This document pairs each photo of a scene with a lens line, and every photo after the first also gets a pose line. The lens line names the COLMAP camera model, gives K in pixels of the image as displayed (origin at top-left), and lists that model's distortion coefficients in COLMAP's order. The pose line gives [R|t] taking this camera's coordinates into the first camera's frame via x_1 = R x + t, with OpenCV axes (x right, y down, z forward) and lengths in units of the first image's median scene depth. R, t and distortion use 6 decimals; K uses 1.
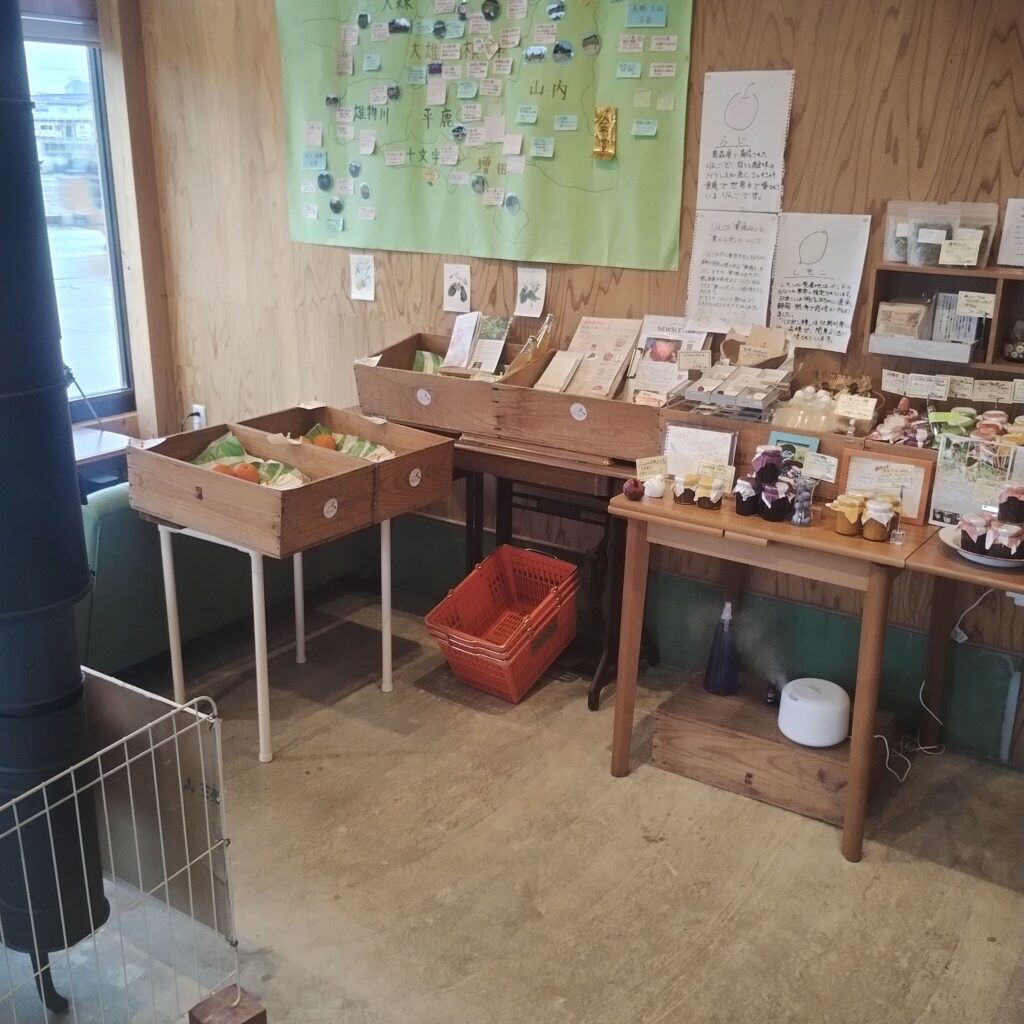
lens RADIAL K [[1131.9, 0, 510.6], [0, 1131.9, 511.5], [0, 0, 1]] dist [0.032296, 0.000000]
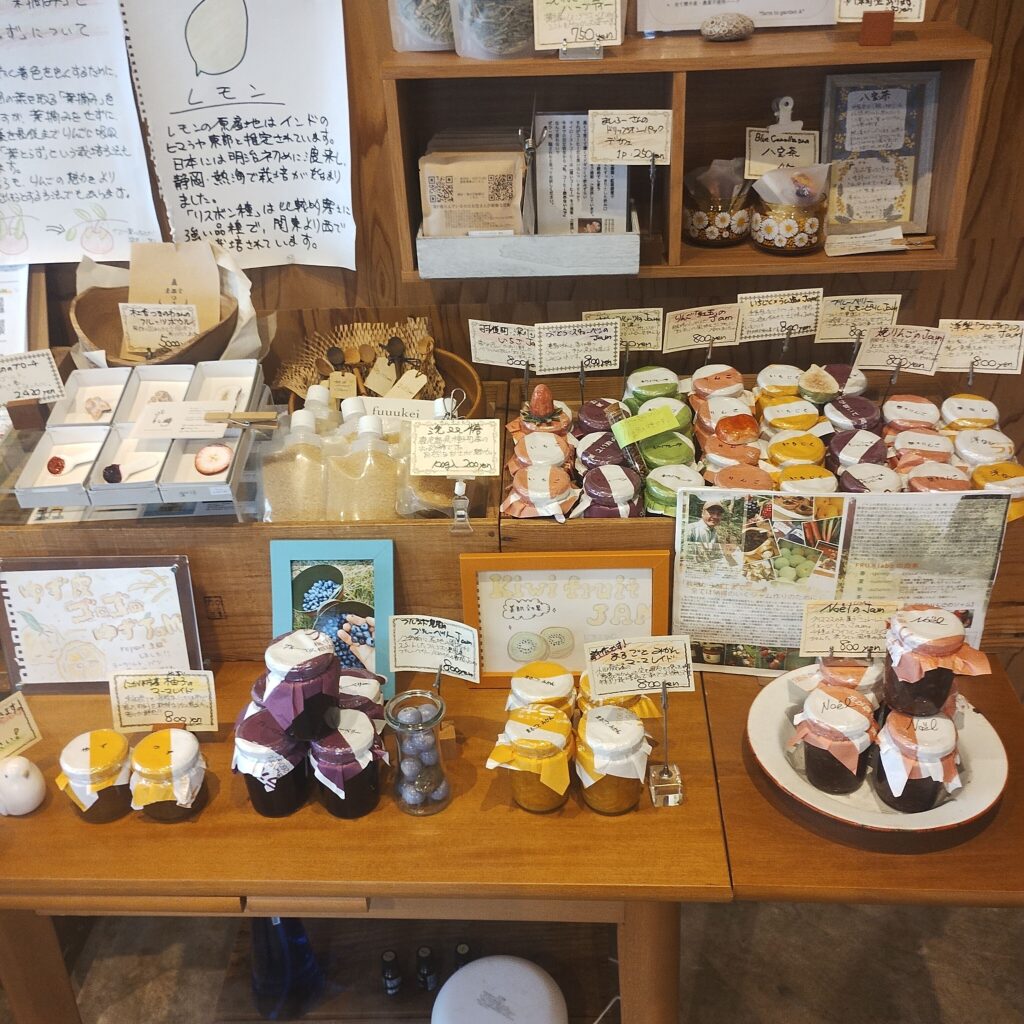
lens RADIAL K [[1131.9, 0, 510.3], [0, 1131.9, 514.1], [0, 0, 1]] dist [0.032296, 0.000000]
pose [[0.848921, -0.312299, 0.426383, 0.133683], [0.214652, 0.940945, 0.261816, -0.166355], [-0.482967, -0.130737, 0.865824, 0.611035]]
